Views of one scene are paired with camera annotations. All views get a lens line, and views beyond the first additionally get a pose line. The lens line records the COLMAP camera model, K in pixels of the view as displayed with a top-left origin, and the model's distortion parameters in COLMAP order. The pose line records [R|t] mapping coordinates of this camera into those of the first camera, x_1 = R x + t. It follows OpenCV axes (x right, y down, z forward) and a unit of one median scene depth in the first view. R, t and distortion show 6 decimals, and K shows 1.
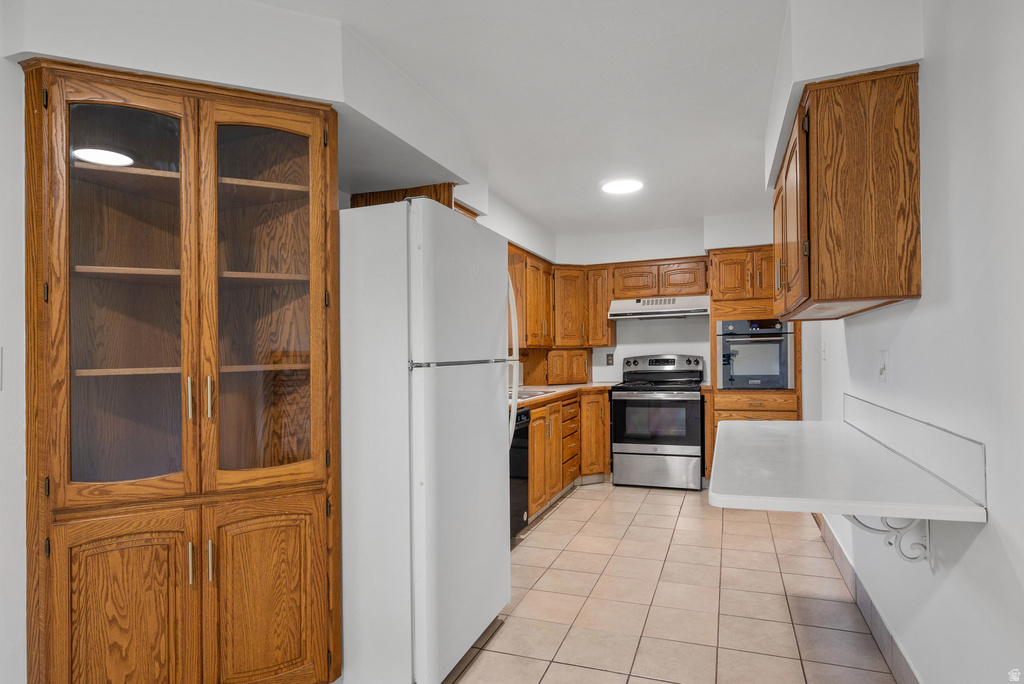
lens RADIAL K [[546.2, 0, 515.0], [0, 546.2, 350.8], [0, 0, 1]] dist [0.000016, 0.001161]
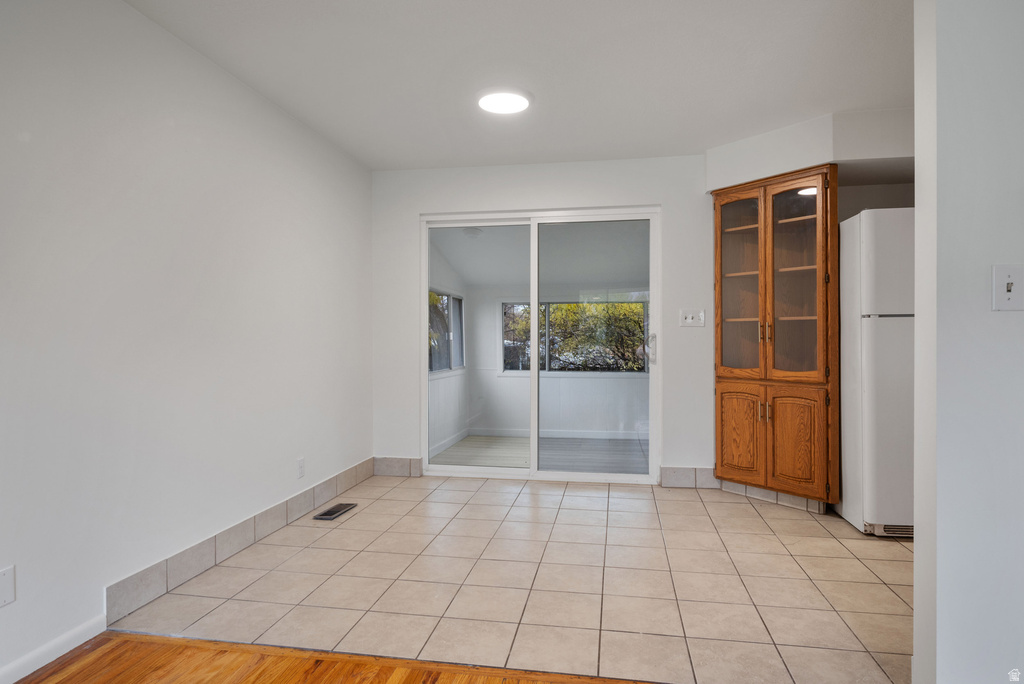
lens RADIAL K [[598.7, 0, 511.4], [0, 598.7, 333.5], [0, 0, 1]] dist [0.003814, 0.000588]
pose [[0.198930, 0.022812, -0.979748, 0.507664], [0.007777, 0.999661, 0.024855, 0.009462], [0.979983, -0.012564, 0.198685, -0.133981]]
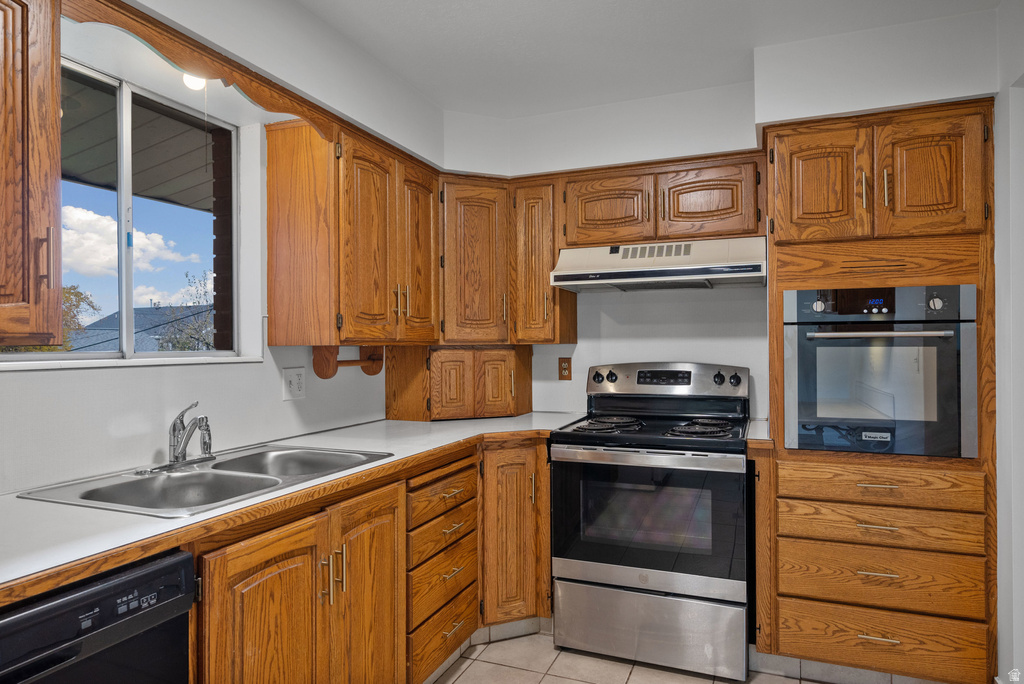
lens RADIAL K [[634.9, 0, 521.0], [0, 634.9, 310.6], [0, 0, 1]] dist [-0.001308, 0.003501]
pose [[0.999882, 0.015295, 0.001725, 0.158431], [-0.015203, 0.998901, -0.044346, -0.013276], [-0.002401, 0.044315, 0.999015, 0.491981]]
